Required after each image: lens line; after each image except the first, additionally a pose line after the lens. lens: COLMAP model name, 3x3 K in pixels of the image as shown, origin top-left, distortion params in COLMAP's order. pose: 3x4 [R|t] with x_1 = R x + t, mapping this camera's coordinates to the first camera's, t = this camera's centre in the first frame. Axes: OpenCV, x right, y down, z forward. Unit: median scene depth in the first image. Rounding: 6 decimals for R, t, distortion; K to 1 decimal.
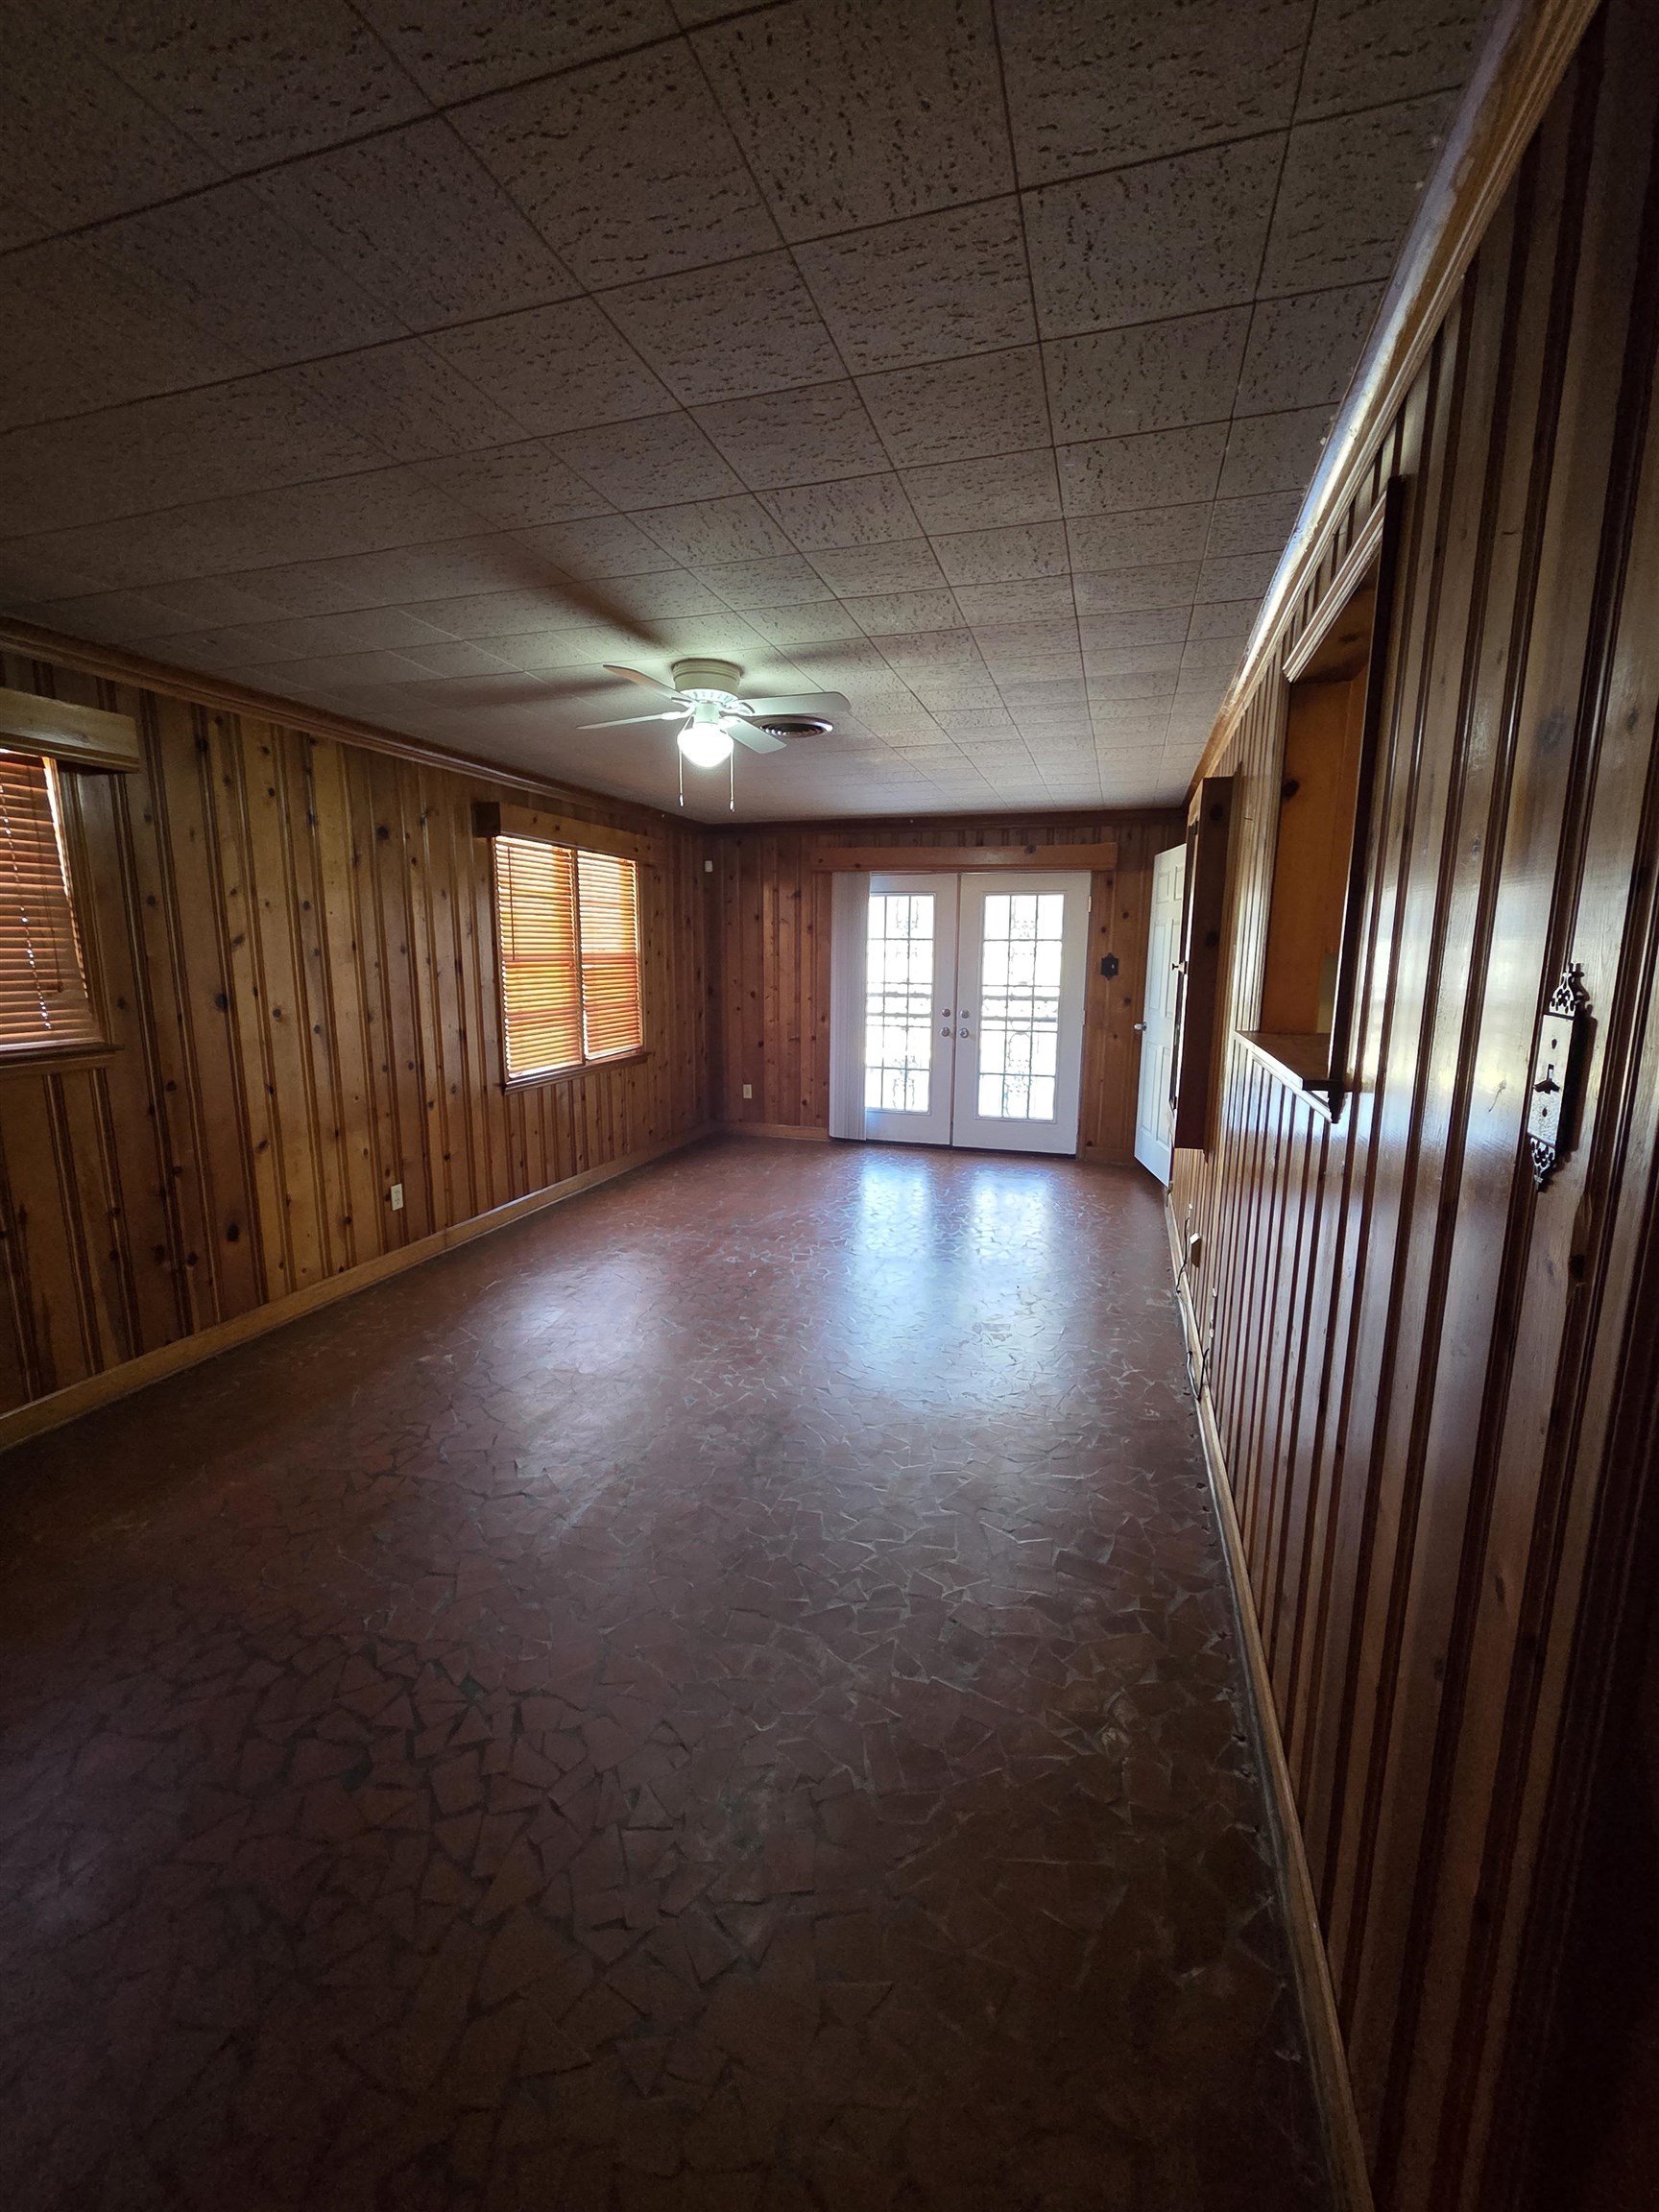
lens RADIAL K [[902.3, 0, 823.7], [0, 902.3, 1107.5], [0, 0, 1]] dist [-0.000249, -0.000101]
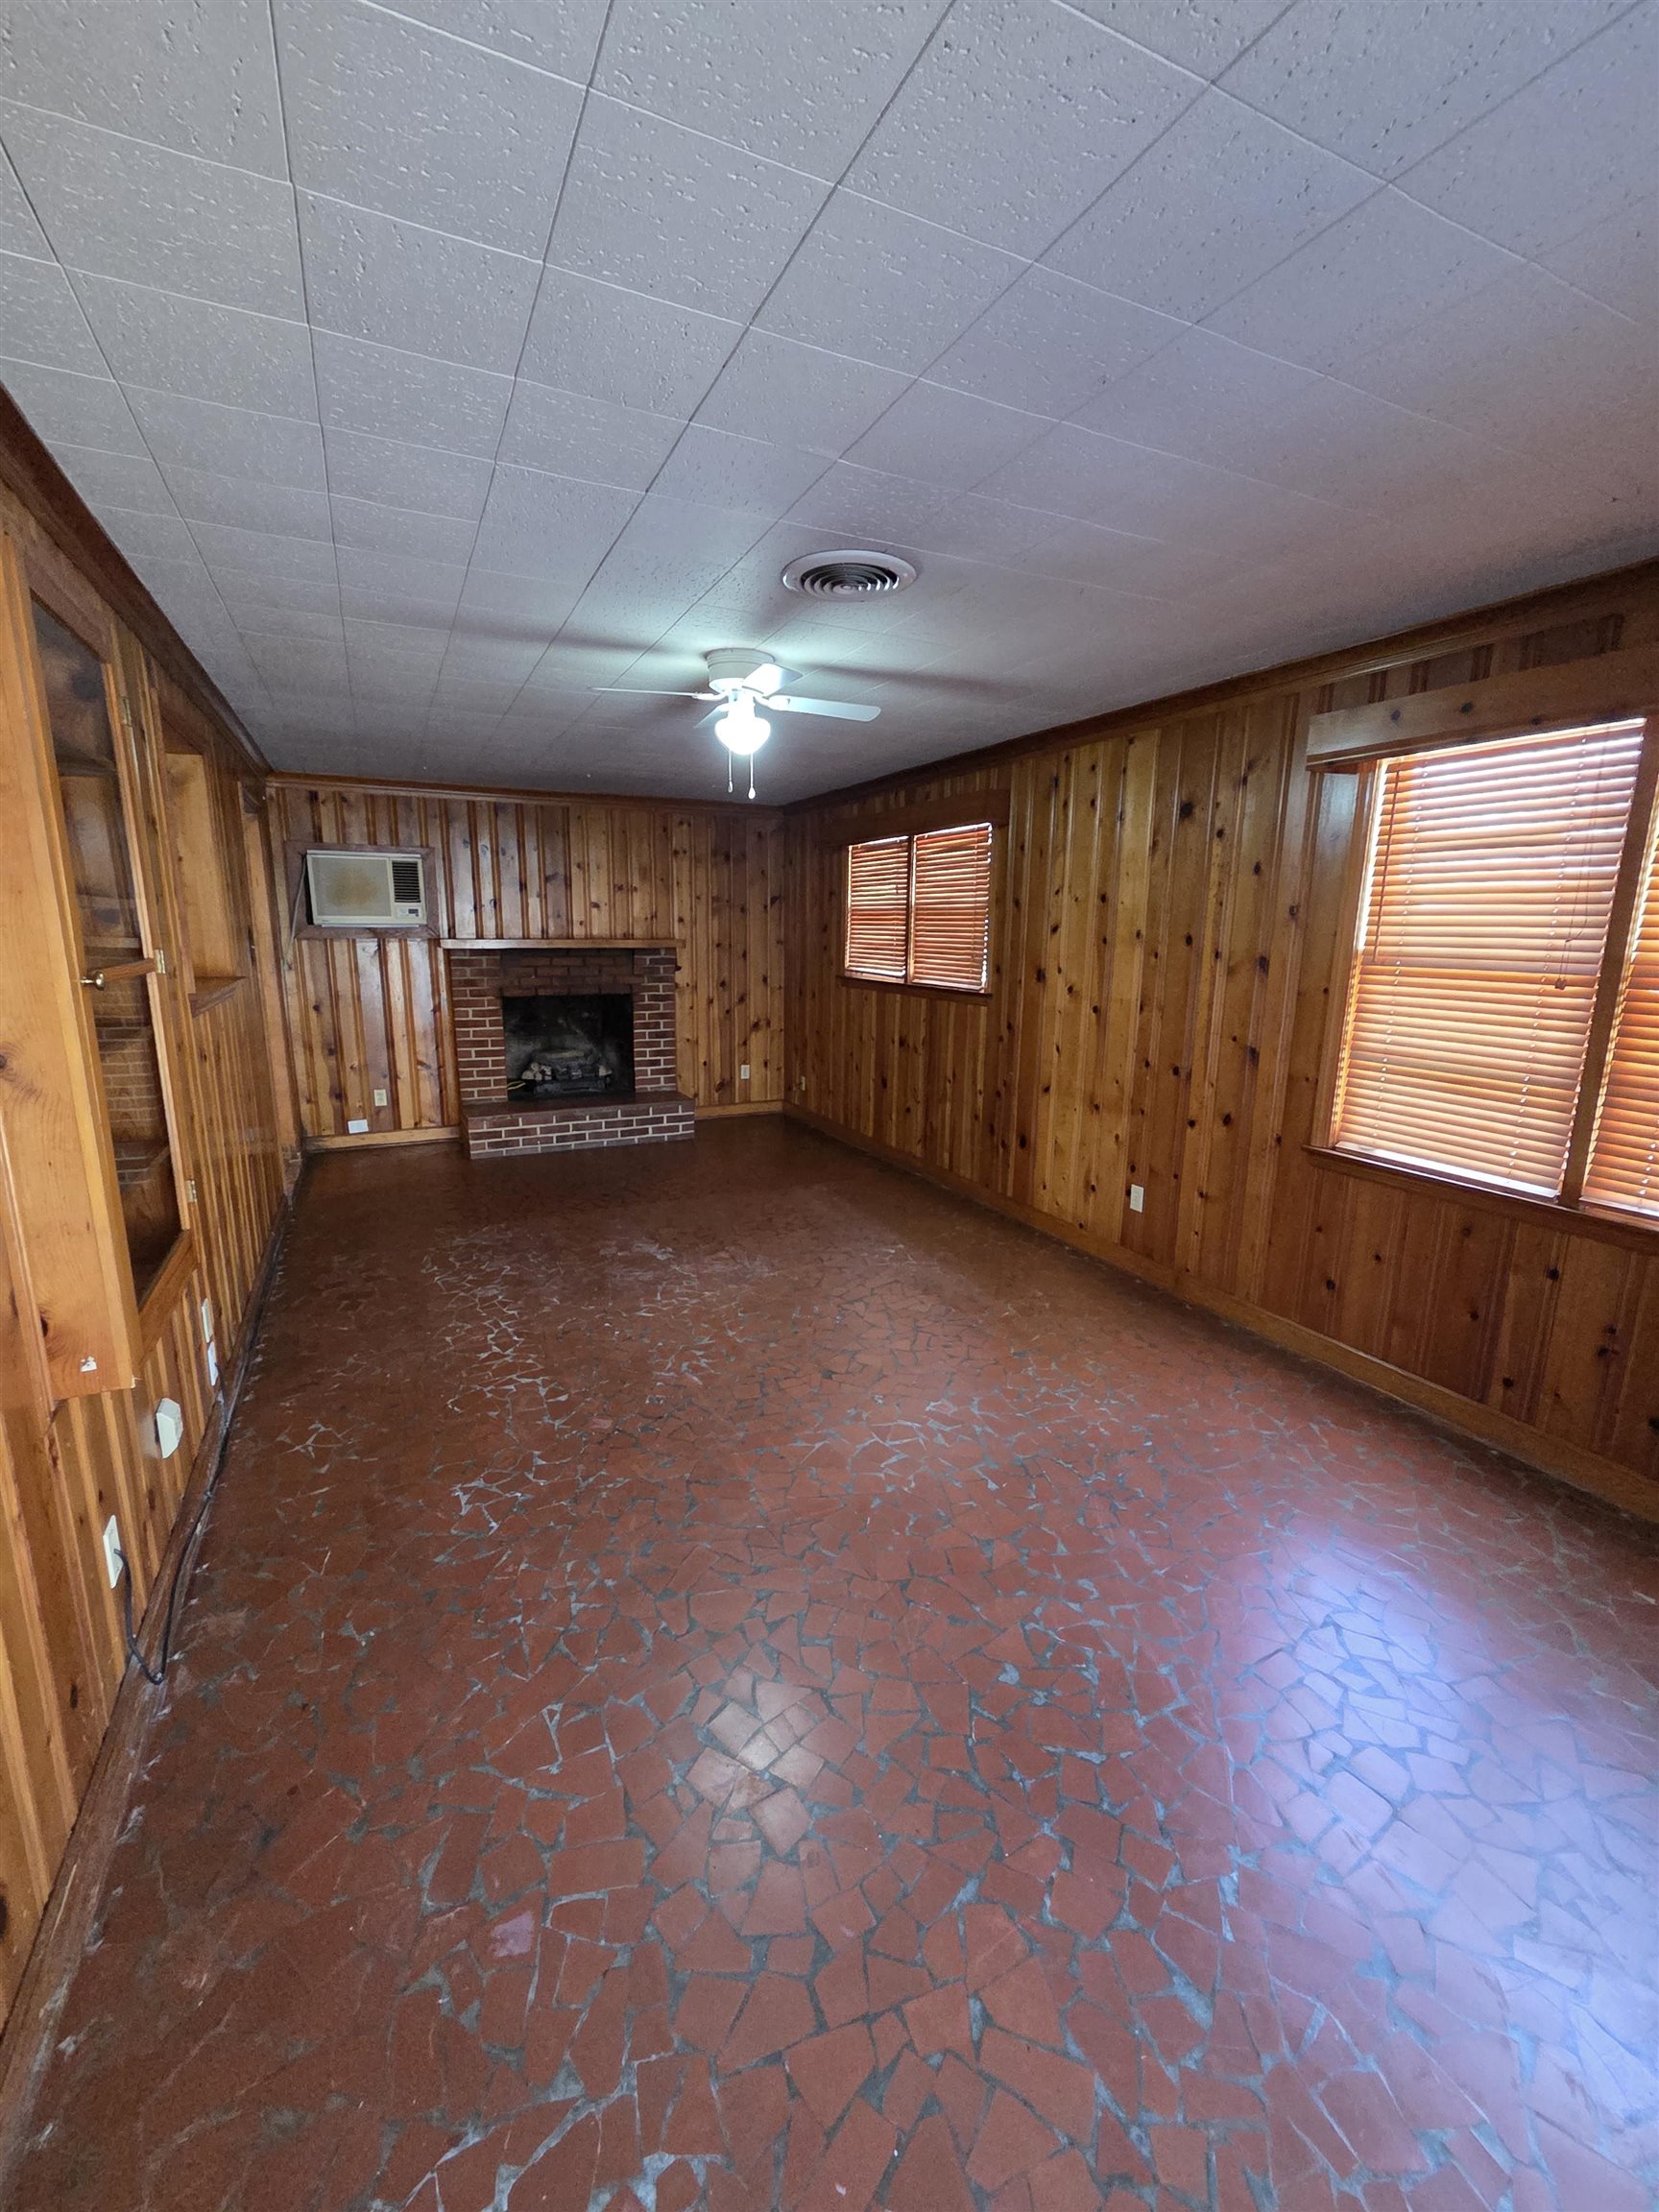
lens RADIAL K [[902.3, 0, 823.7], [0, 902.3, 1107.5], [0, 0, 1]] dist [-0.000249, -0.000101]
pose [[-0.718530, 0.127782, -0.683657, 0.409664], [-0.135388, 0.938474, 0.317704, -0.251231], [0.682191, 0.320839, -0.657022, 1.378212]]
